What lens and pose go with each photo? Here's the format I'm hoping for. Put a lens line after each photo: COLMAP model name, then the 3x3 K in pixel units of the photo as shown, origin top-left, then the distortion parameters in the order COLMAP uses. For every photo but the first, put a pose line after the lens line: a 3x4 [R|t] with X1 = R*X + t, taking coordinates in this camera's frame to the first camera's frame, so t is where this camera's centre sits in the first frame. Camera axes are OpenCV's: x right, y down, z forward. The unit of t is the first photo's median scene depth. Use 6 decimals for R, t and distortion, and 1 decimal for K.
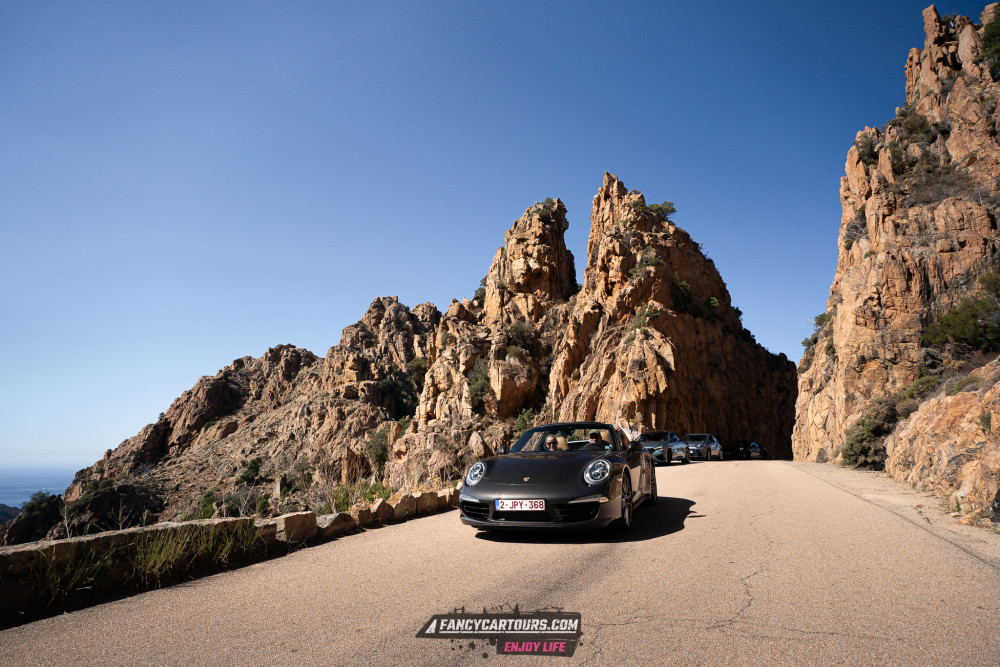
lens RADIAL K [[519.2, 0, 494.5], [0, 519.2, 338.0], [0, 0, 1]] dist [-0.038766, 0.028575]
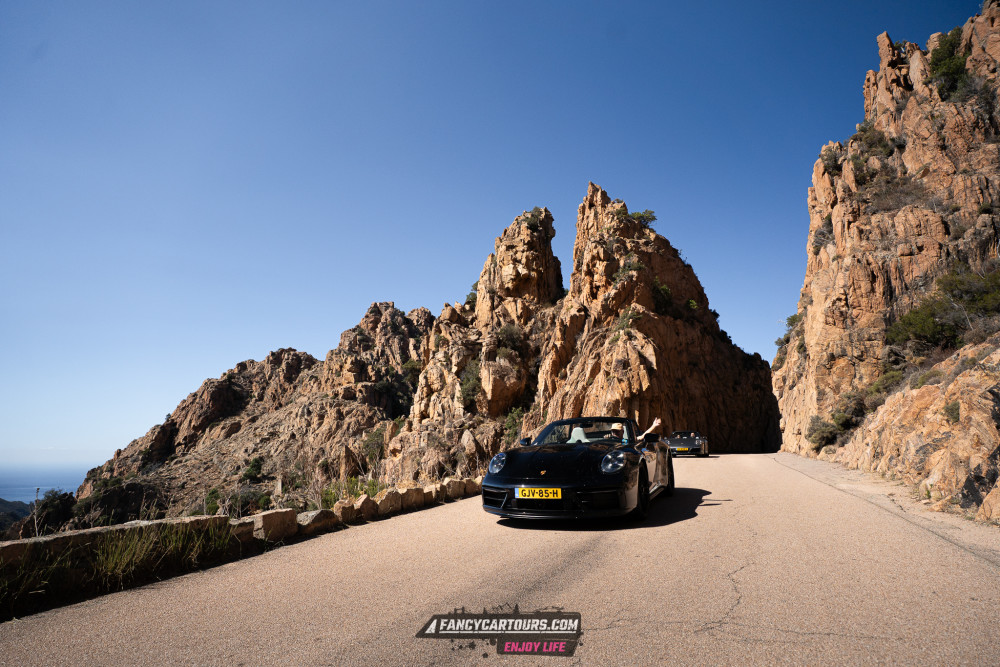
lens RADIAL K [[492.4, 0, 496.1], [0, 492.4, 337.2], [0, 0, 1]] dist [-0.053872, 0.024326]
pose [[0.999796, -0.005199, 0.019514, 0.003280], [0.005360, 0.999952, -0.008216, 0.003174], [-0.019471, 0.008319, 0.999776, 0.010507]]
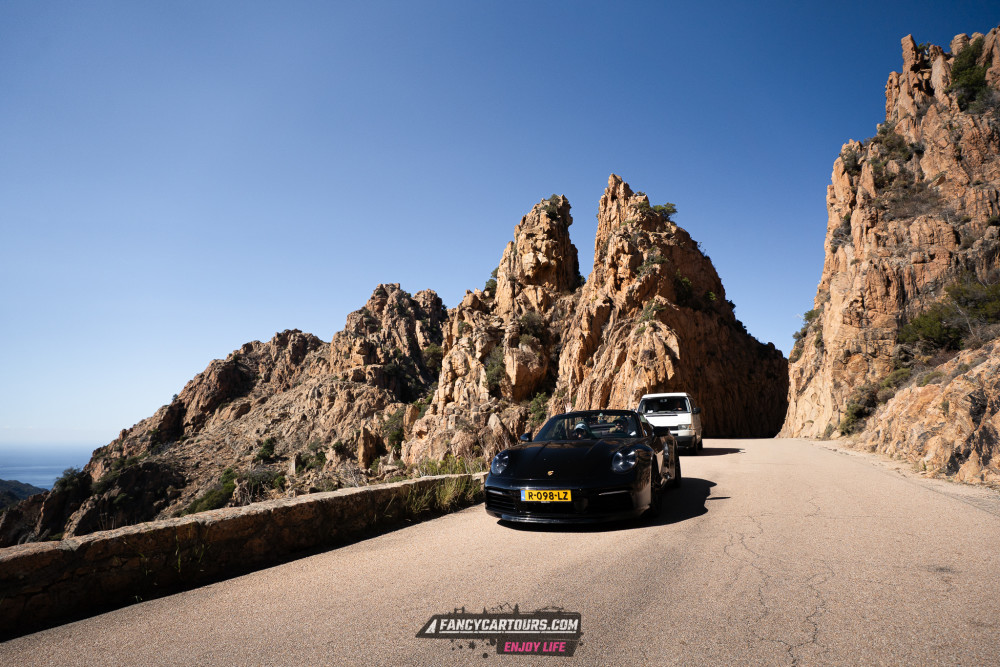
lens RADIAL K [[504.0, 0, 493.9], [0, 504.0, 337.1], [0, 0, 1]] dist [-0.049383, 0.026349]
pose [[0.999851, 0.003654, 0.016889, -0.064751], [-0.004151, 0.999557, 0.029480, -0.014109], [-0.016774, -0.029546, 0.999423, -0.068624]]
